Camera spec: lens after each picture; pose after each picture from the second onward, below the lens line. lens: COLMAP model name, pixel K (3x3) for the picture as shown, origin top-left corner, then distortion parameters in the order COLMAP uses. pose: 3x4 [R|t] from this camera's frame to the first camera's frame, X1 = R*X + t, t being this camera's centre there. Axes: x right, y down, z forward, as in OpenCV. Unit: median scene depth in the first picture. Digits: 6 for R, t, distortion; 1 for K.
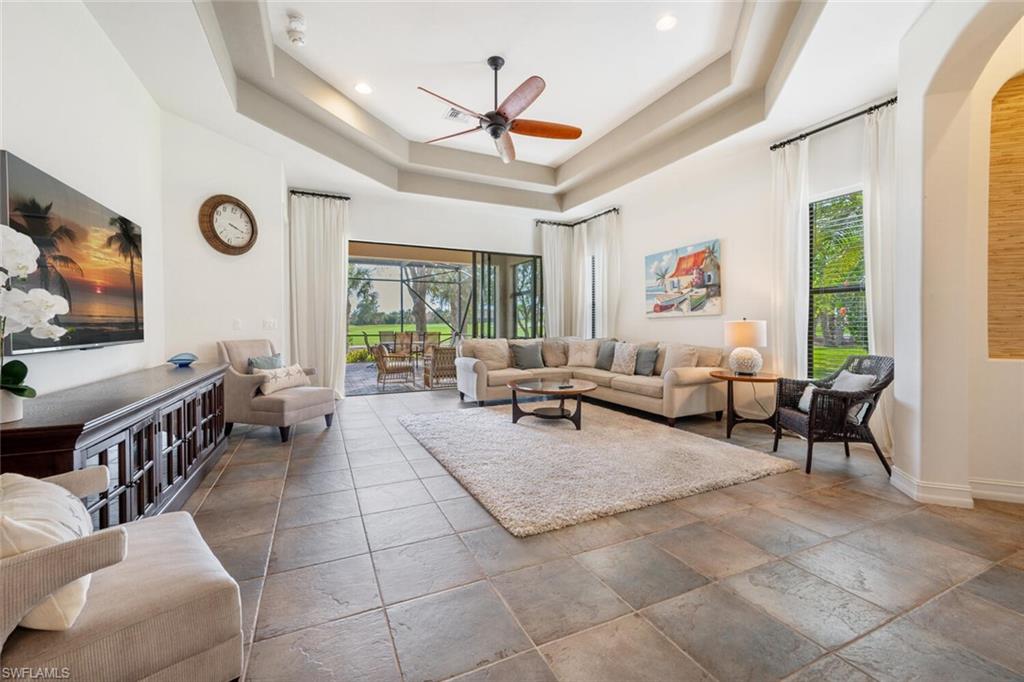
lens RADIAL K [[418.6, 0, 508.9], [0, 418.6, 339.1], [0, 0, 1]] dist [0.003308, -0.000047]
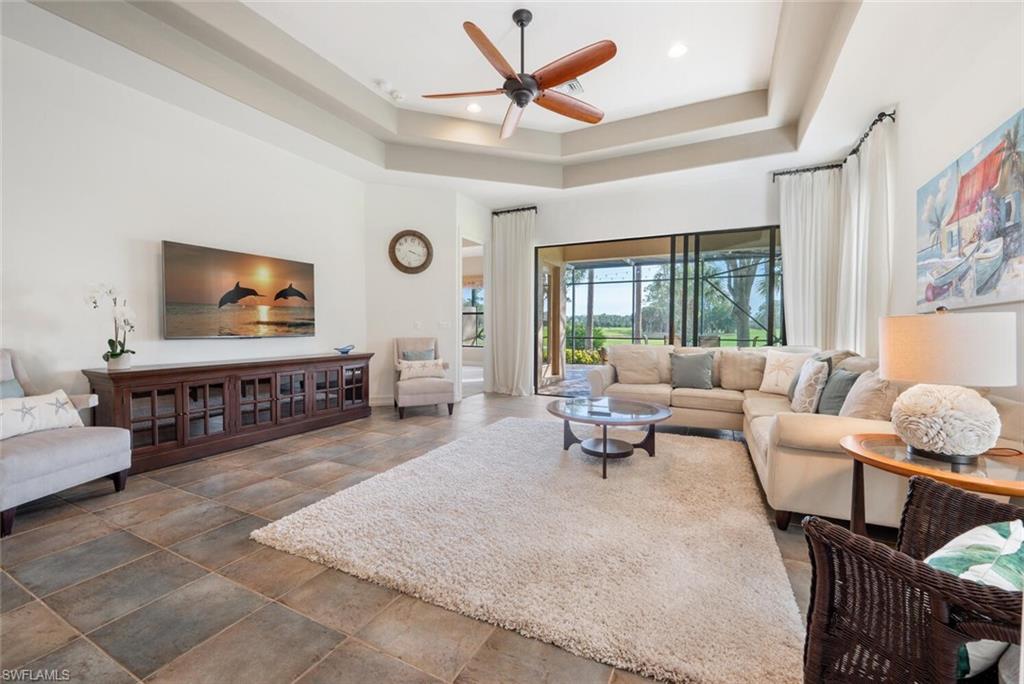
lens RADIAL K [[418.6, 0, 508.9], [0, 418.6, 340.1], [0, 0, 1]] dist [0.003308, -0.000047]
pose [[0.614798, 0.025277, -0.788280, 0.464009], [-0.032077, 0.999461, 0.007032, -0.007384], [0.788032, 0.020962, 0.615277, 0.340193]]
